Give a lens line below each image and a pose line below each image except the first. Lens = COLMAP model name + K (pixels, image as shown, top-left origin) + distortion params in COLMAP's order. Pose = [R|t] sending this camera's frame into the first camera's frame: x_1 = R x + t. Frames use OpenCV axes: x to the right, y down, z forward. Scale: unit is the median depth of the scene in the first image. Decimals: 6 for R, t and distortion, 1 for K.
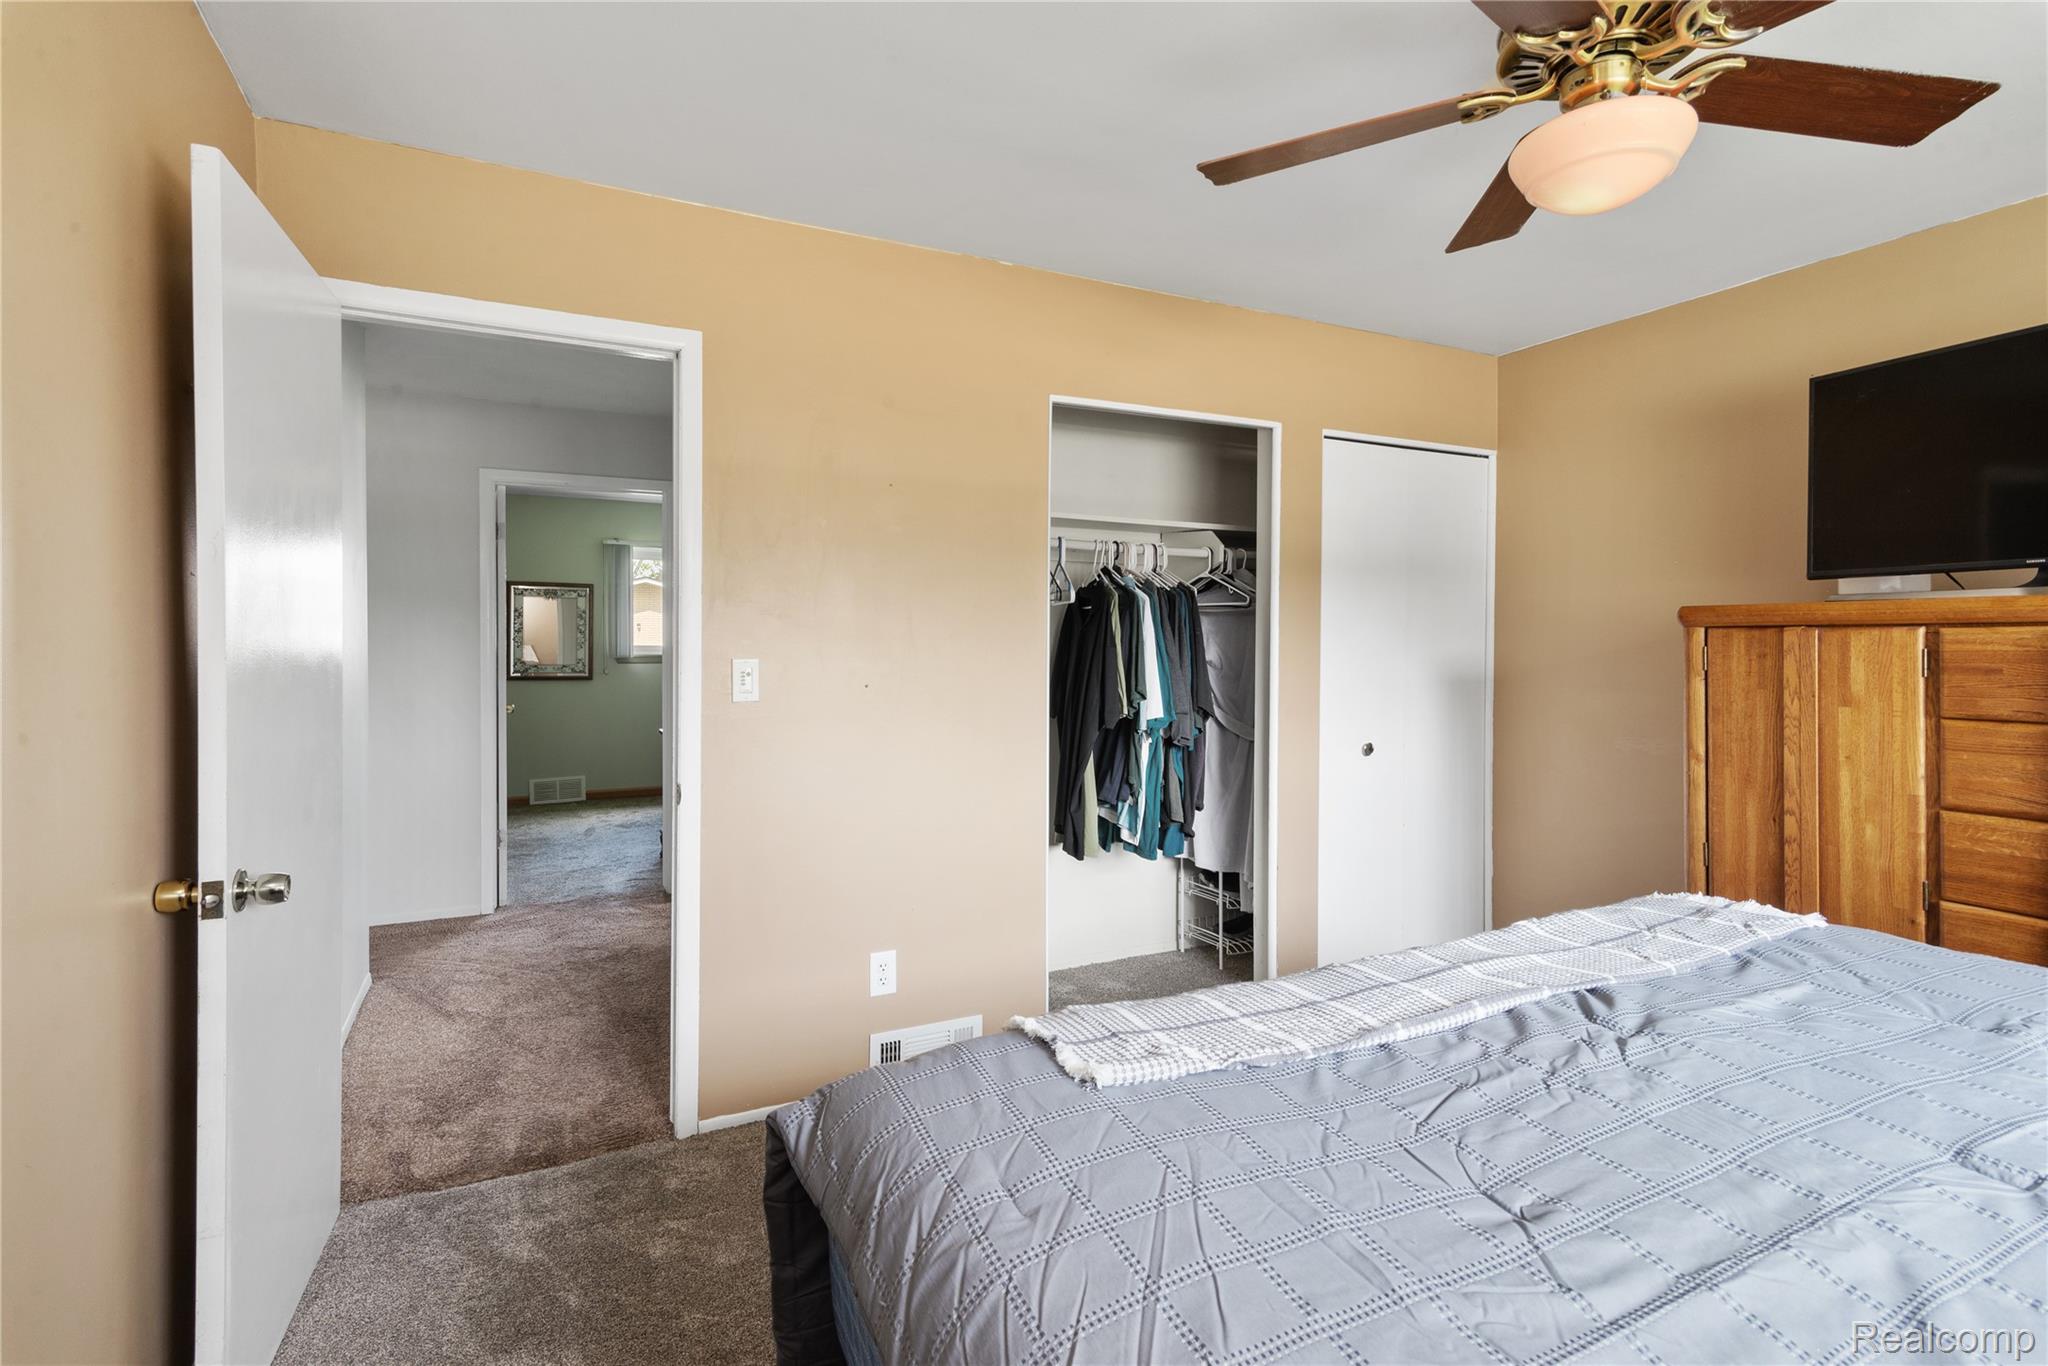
lens RADIAL K [[985.2, 0, 1021.1], [0, 985.2, 643.5], [0, 0, 1]] dist [0.002470, 0.000322]
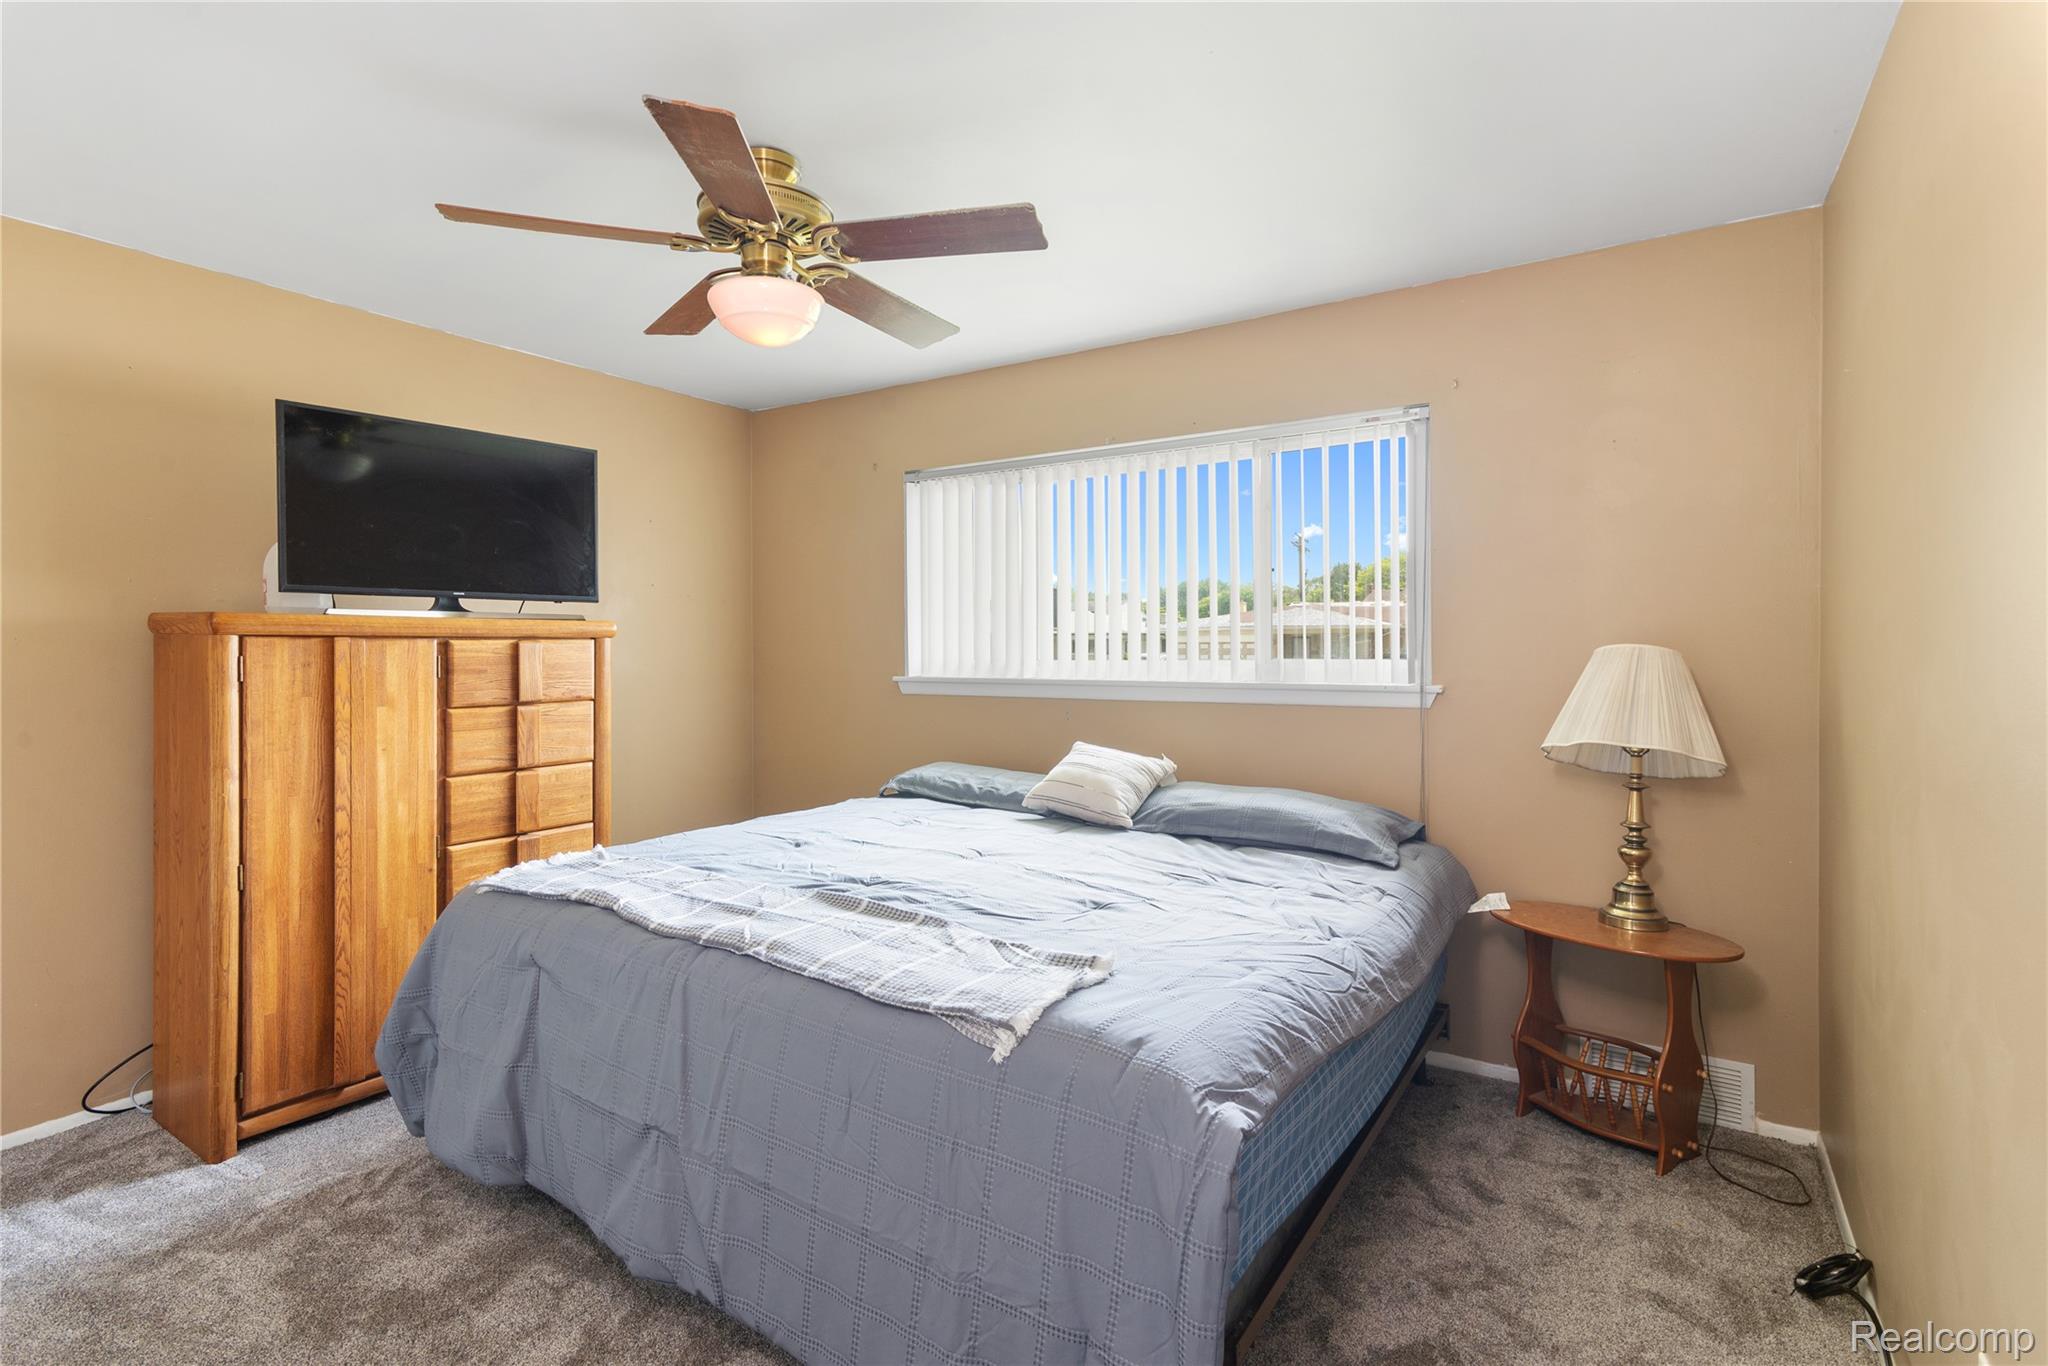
lens RADIAL K [[985.2, 0, 1021.1], [0, 985.2, 643.5], [0, 0, 1]] dist [0.002470, 0.000322]
pose [[-0.513523, 0.002741, 0.858072, -0.567428], [0.000563, 0.999996, -0.002858, -0.006366], [-0.858076, -0.000985, -0.513522, 0.980498]]
